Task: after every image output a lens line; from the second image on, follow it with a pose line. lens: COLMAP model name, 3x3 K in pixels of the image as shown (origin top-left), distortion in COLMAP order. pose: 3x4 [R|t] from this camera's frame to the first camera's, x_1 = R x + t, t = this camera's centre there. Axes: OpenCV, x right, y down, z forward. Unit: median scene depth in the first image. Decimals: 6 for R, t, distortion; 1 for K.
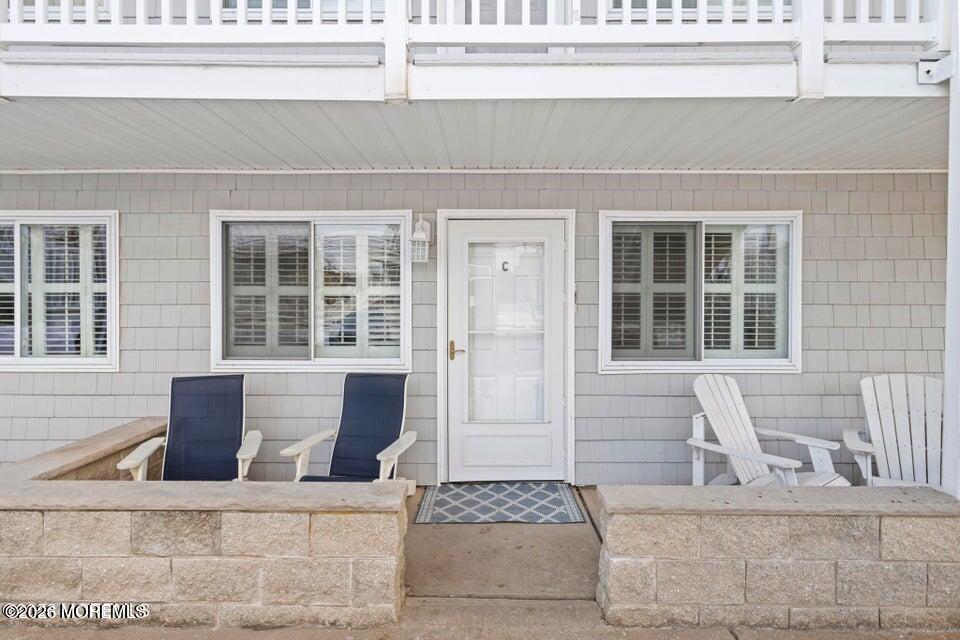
lens RADIAL K [[552.1, 0, 480.0], [0, 552.1, 323.0], [0, 0, 1]] dist [0.002408, 0.000252]
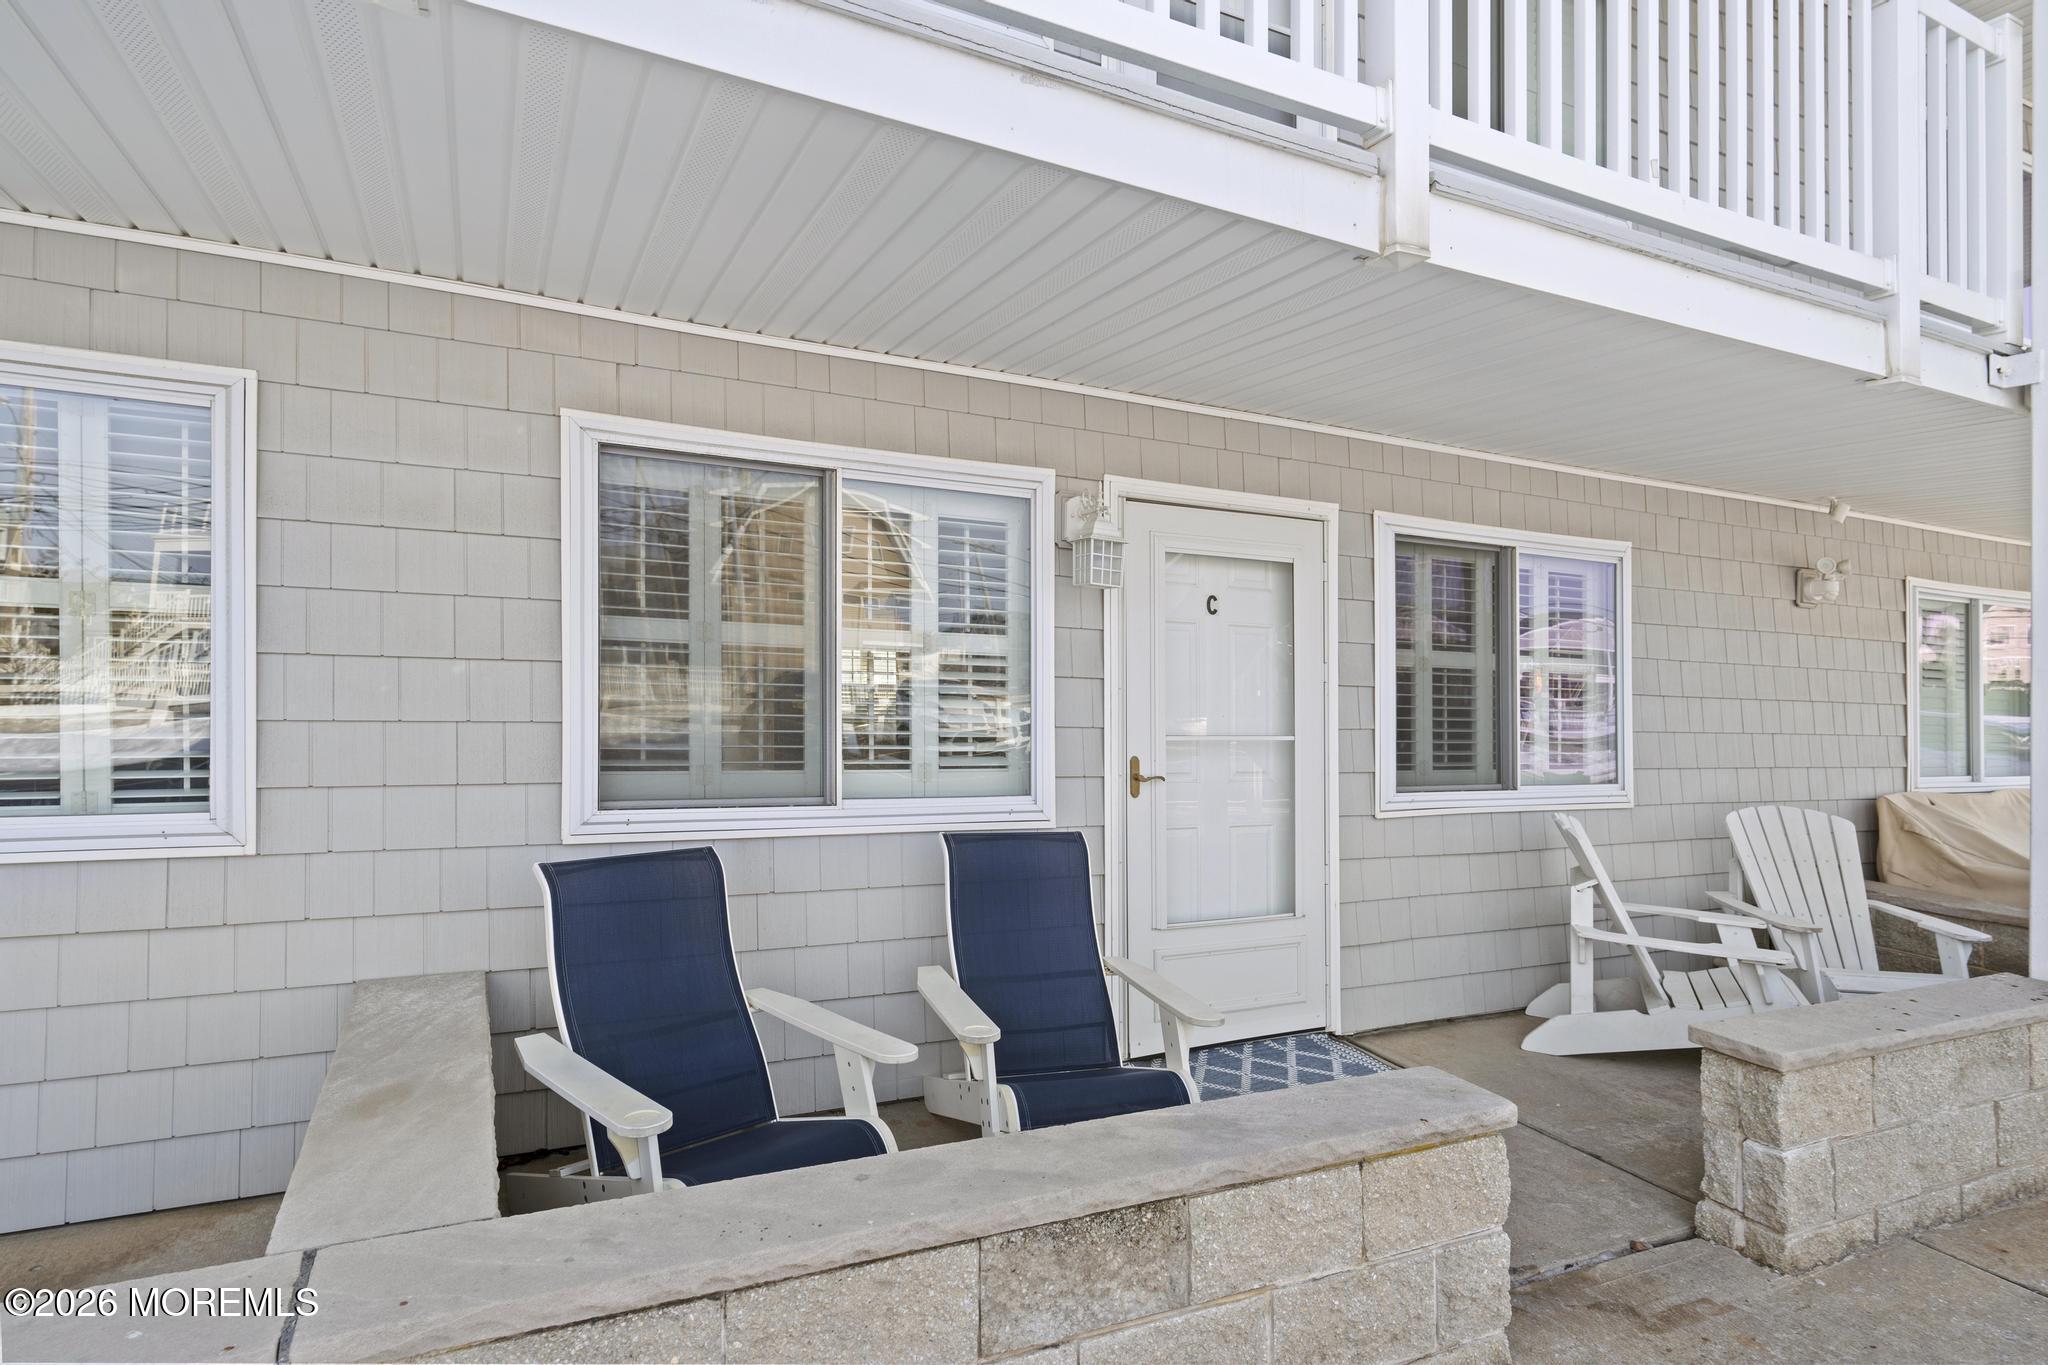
lens RADIAL K [[1114.5, 0, 1023.8], [0, 1114.5, 689.2], [0, 0, 1]] dist [0.005921, 0.002025]
pose [[0.891154, 0.022070, 0.453163, -0.577727], [-0.016100, 0.999725, -0.017028, -0.007959], [-0.453415, 0.007878, 0.891265, 0.197543]]
